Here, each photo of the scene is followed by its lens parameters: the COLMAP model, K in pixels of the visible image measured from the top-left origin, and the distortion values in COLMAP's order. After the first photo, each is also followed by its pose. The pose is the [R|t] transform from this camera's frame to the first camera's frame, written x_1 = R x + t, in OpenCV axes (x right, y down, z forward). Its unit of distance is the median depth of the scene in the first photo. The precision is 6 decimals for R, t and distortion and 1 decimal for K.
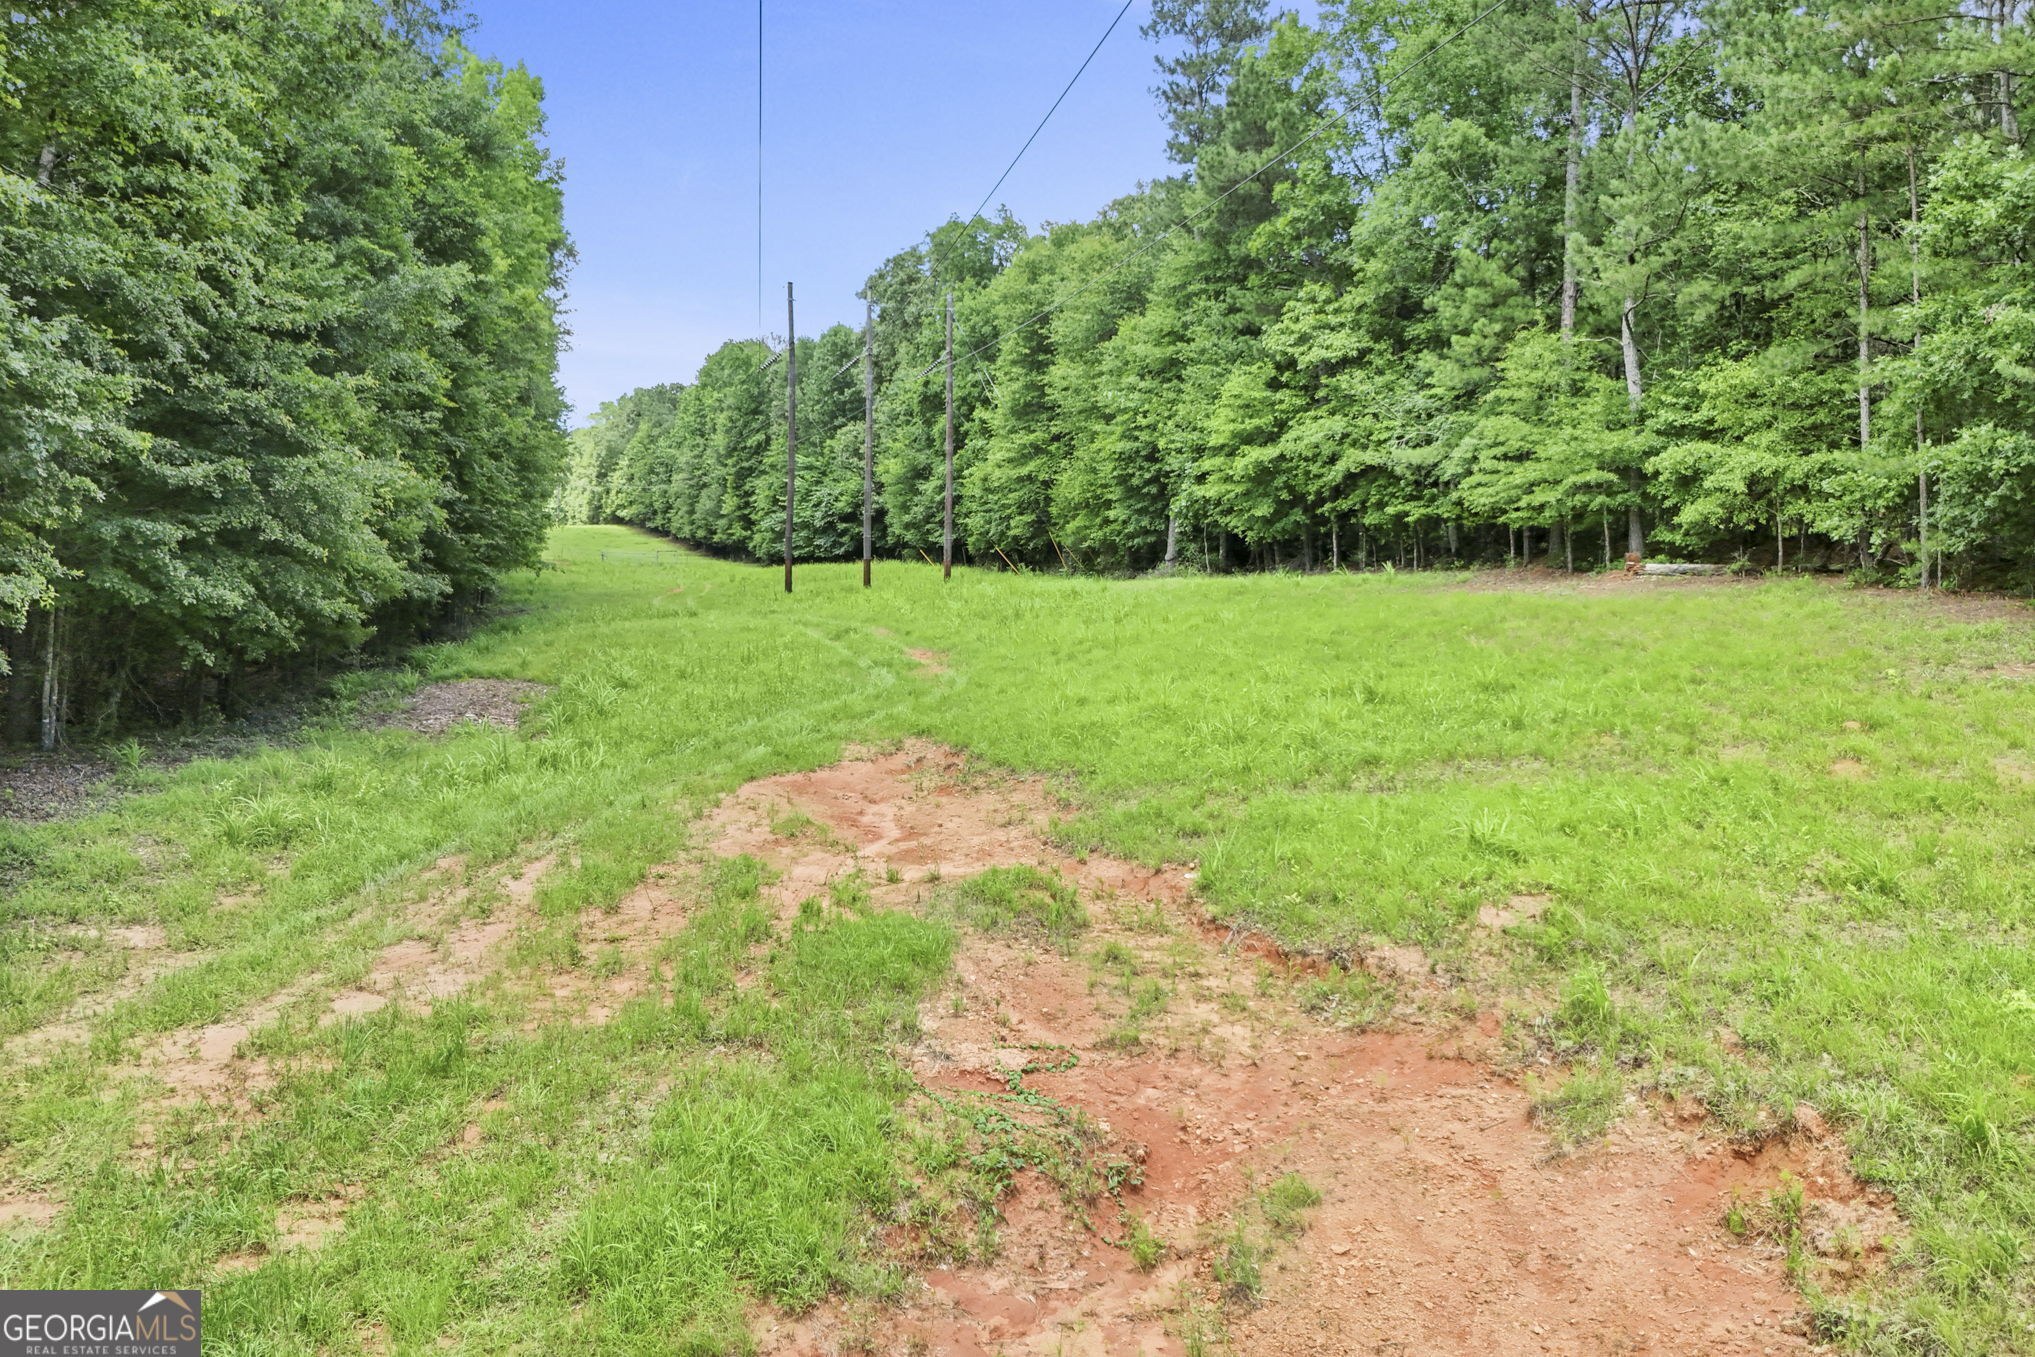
lens RADIAL K [[1500.9, 0, 1038.8], [0, 1500.9, 693.2], [0, 0, 1]] dist [0.056108, -0.049905]
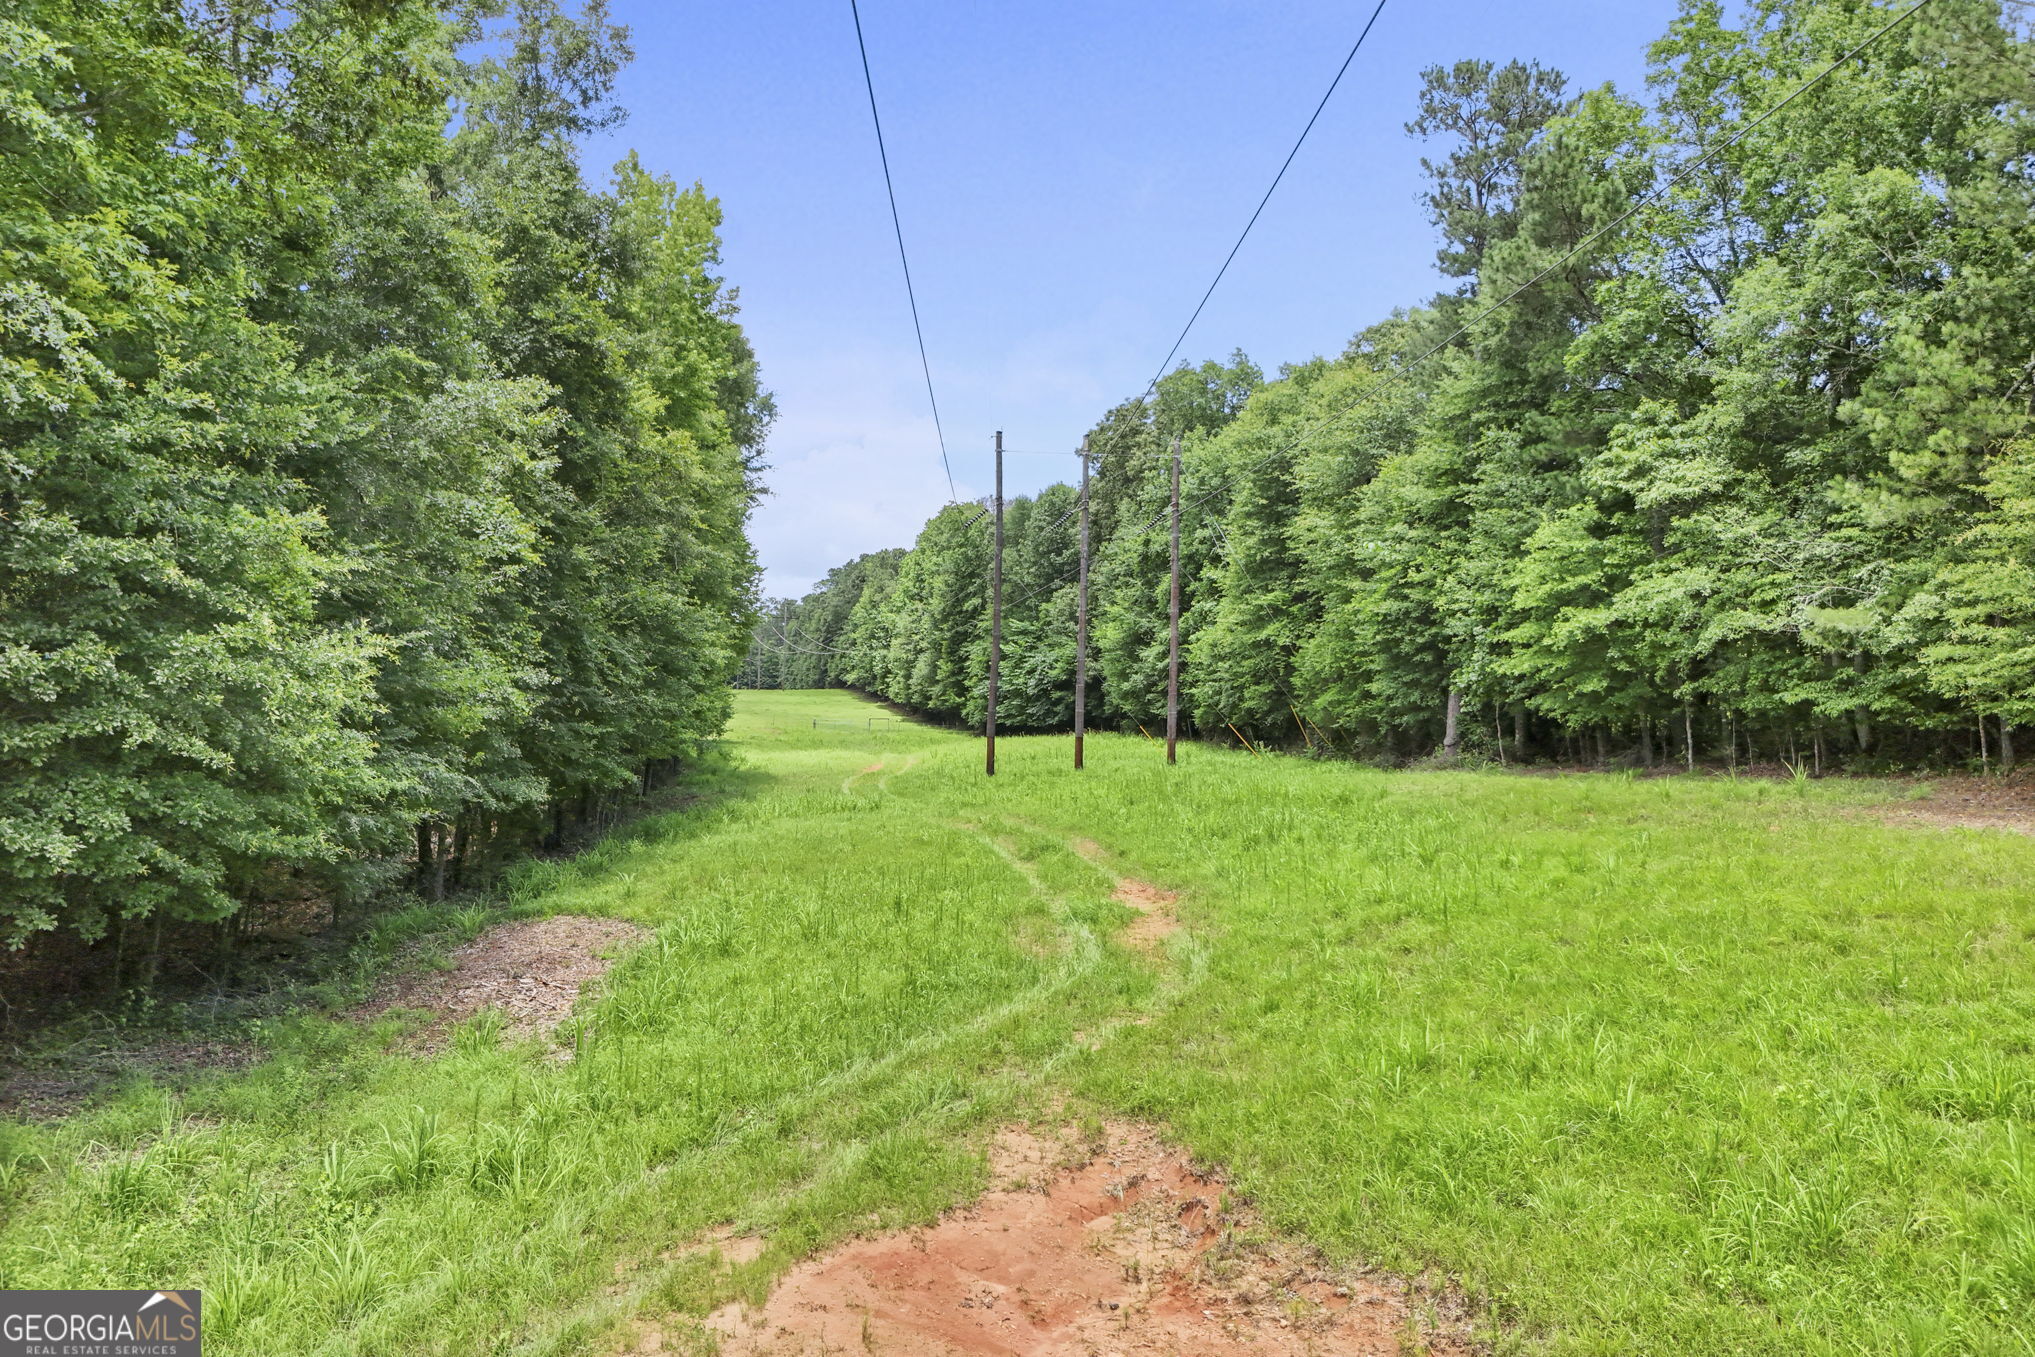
lens RADIAL K [[1500.9, 0, 1033.3], [0, 1500.9, 666.1], [0, 0, 1]] dist [0.056108, -0.049905]
pose [[0.988762, -0.000974, -0.149498, -0.013352], [-0.017561, 0.992299, -0.122610, -0.029407], [0.148466, 0.123858, 0.981131, 0.174053]]
